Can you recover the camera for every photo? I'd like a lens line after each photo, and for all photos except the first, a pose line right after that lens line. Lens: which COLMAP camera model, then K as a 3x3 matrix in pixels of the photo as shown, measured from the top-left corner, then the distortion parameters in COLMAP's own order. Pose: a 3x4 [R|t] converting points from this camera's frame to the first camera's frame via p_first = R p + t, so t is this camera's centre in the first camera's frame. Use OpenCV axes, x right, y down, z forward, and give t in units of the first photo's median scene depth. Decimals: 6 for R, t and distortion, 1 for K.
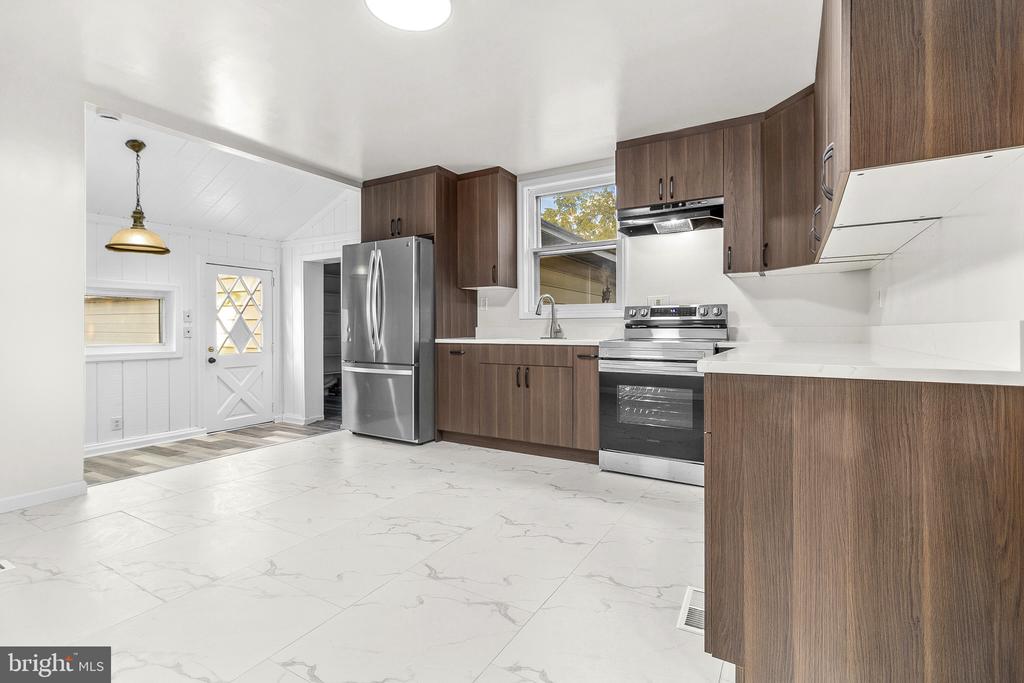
lens RADIAL K [[471.3, 0, 509.7], [0, 471.3, 333.3], [0, 0, 1]] dist [0.004894, -0.001725]
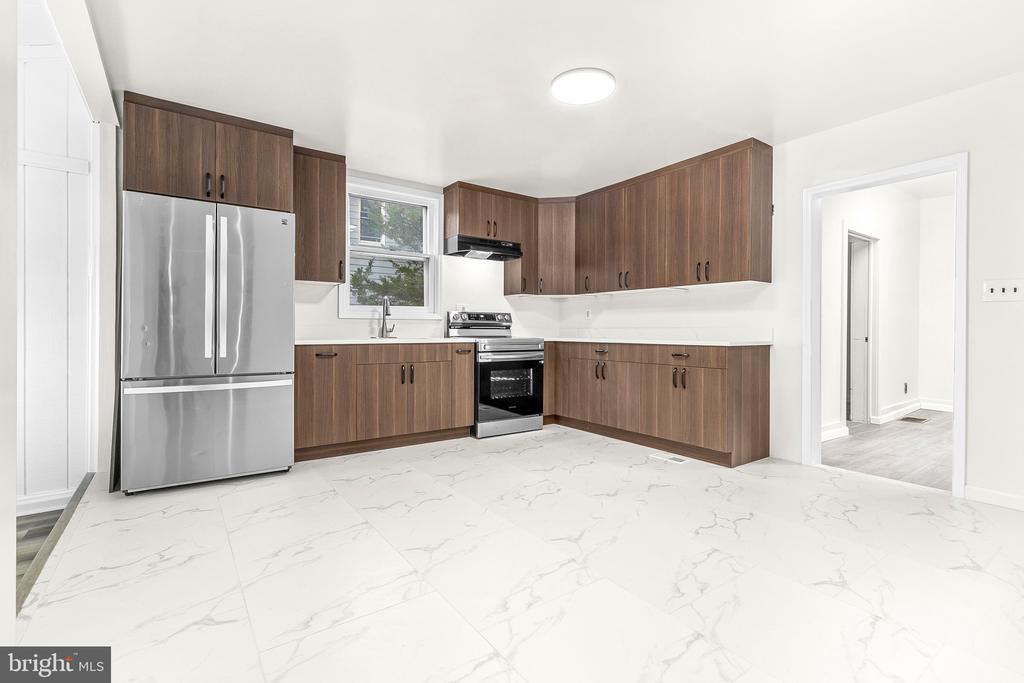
lens RADIAL K [[471.3, 0, 510.9], [0, 471.3, 333.7], [0, 0, 1]] dist [0.004894, -0.001725]
pose [[0.403808, -0.003680, 0.914836, -0.903493], [0.000481, 0.999993, 0.003810, -0.002527], [-0.914844, -0.001099, 0.403806, 0.374540]]
